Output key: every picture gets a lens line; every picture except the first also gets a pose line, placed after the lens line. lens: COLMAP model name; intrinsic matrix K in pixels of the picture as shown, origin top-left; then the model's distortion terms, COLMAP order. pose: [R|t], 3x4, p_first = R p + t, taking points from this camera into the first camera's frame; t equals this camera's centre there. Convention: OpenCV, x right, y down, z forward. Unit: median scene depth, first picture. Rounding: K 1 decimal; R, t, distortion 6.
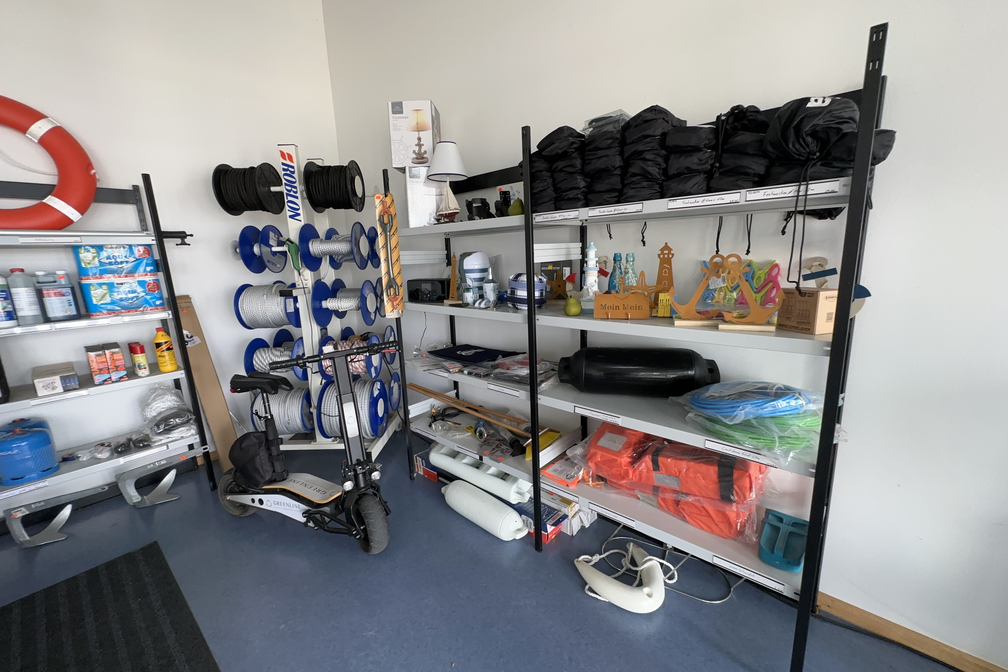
lens RADIAL K [[404.8, 0, 502.7], [0, 404.8, 335.7], [0, 0, 1]] dist [-0.002375, 0.001287]
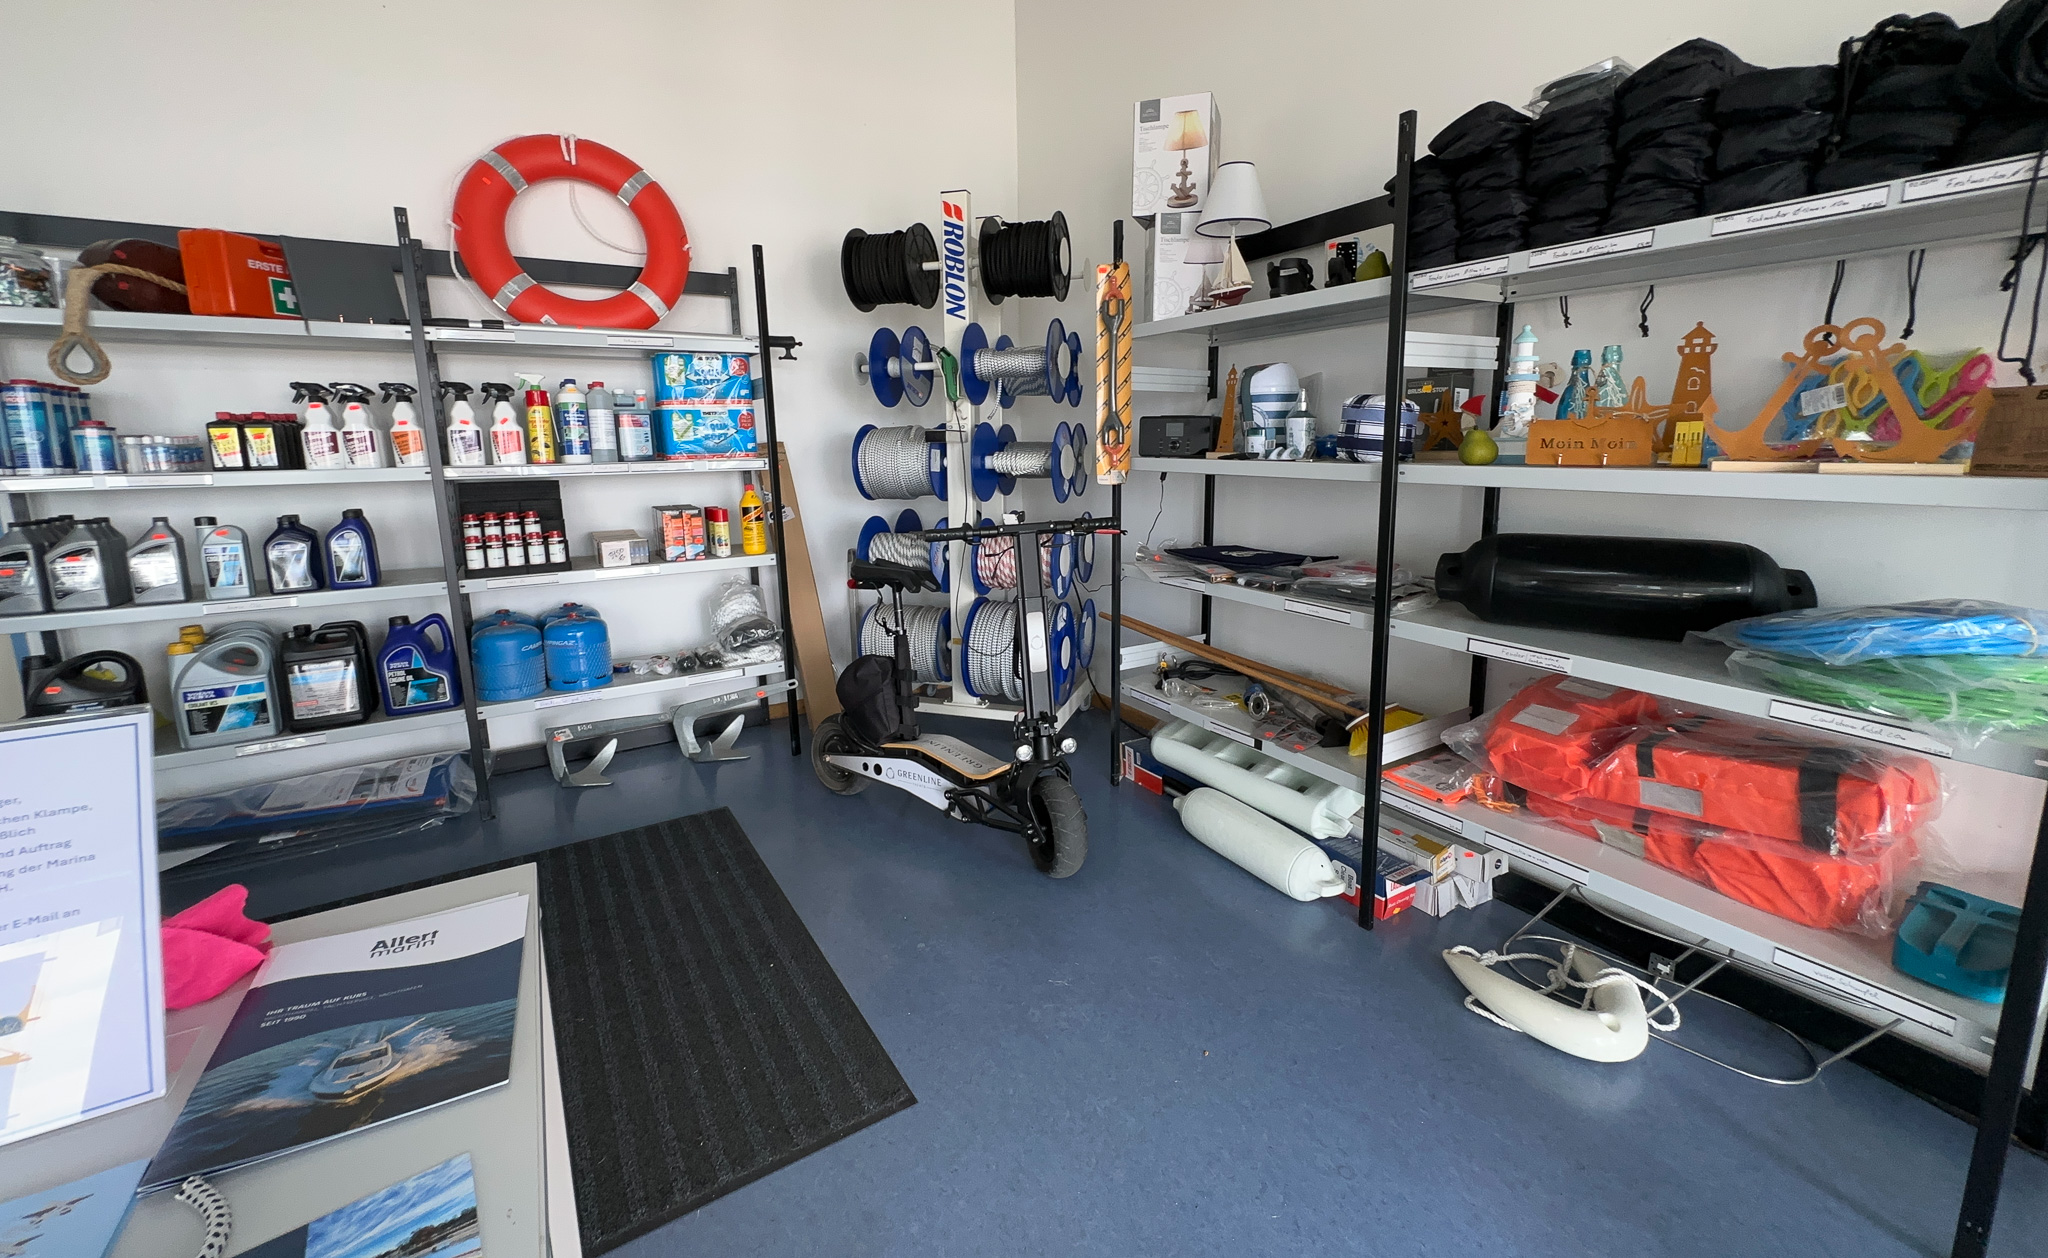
lens RADIAL K [[822.9, 0, 1019.9], [0, 822.9, 576.0], [0, 0, 1]] dist [-0.002895, 0.001127]
pose [[0.956262, 0.071326, -0.283683, -0.067660], [-0.078579, 0.996806, -0.014257, 0.130683], [0.281760, 0.035925, 0.958812, -0.149885]]
